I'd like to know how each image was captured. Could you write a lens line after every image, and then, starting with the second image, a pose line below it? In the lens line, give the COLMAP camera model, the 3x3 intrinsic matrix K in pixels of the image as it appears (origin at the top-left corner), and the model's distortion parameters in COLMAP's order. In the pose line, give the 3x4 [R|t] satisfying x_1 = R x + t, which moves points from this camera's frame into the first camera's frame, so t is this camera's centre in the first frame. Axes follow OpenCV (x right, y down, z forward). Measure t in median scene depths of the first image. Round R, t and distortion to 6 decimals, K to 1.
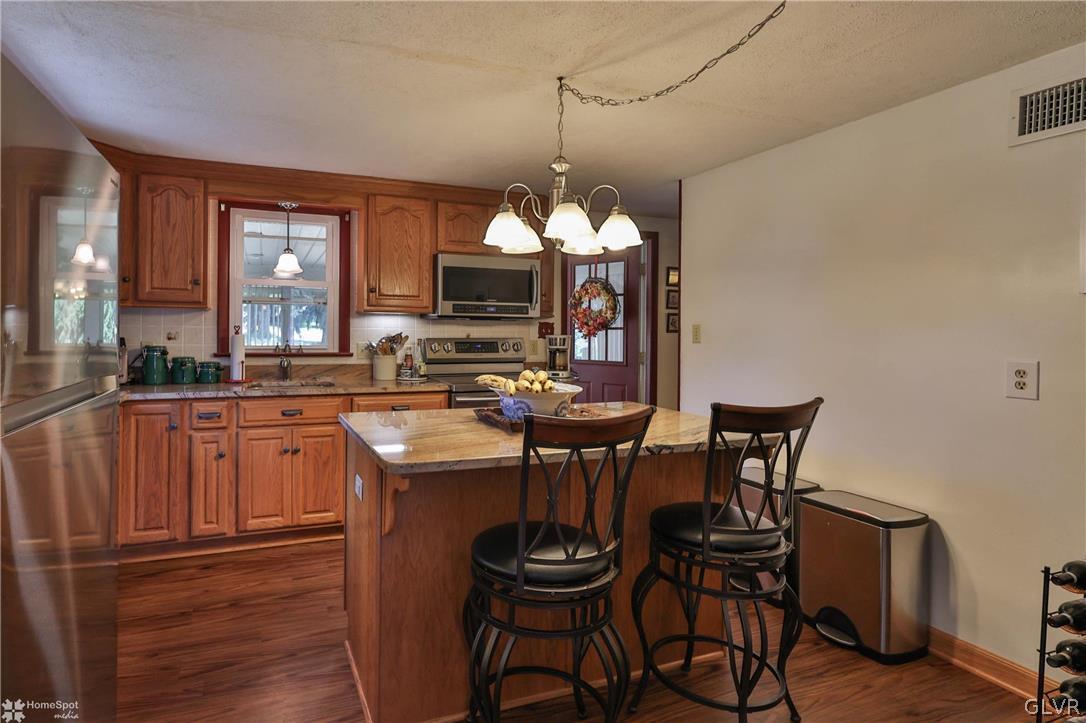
lens RADIAL K [[547.5, 0, 462.2], [0, 547.5, 330.0], [0, 0, 1]] dist [0.001890, 0.000635]
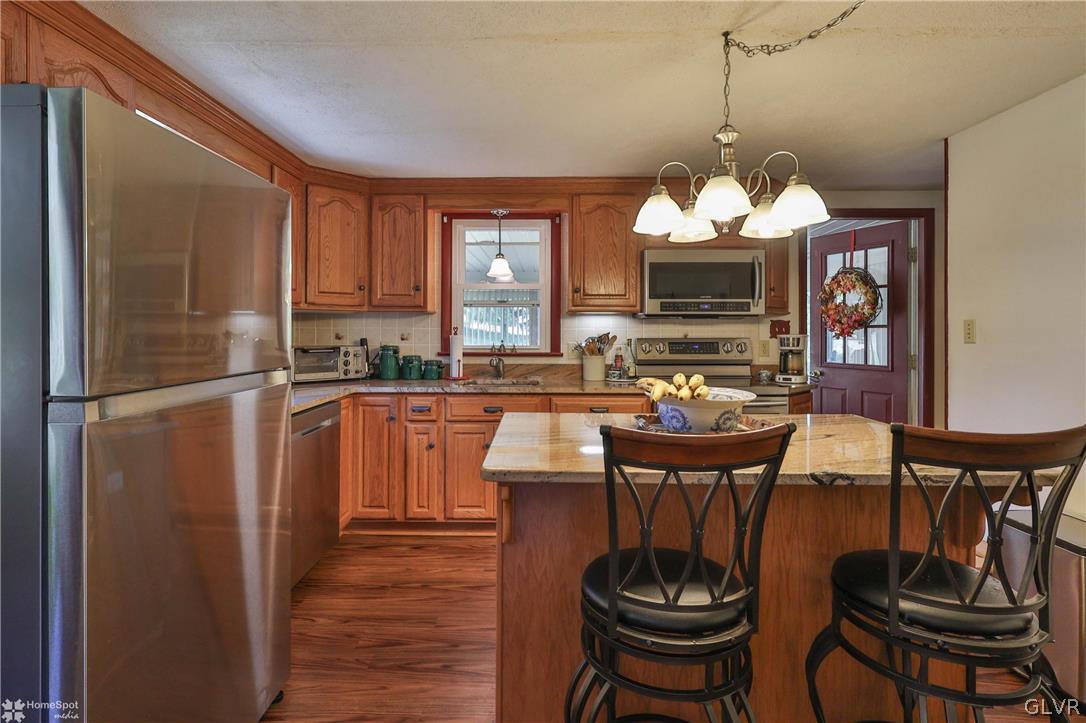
lens RADIAL K [[531.9, 0, 539.7], [0, 531.9, 328.6], [0, 0, 1]] dist [0.000592, 0.000338]
pose [[0.937121, -0.009002, -0.348887, 0.121536], [0.007057, 0.999952, -0.006846, 0.003612], [0.348932, 0.003953, 0.937140, 0.075307]]
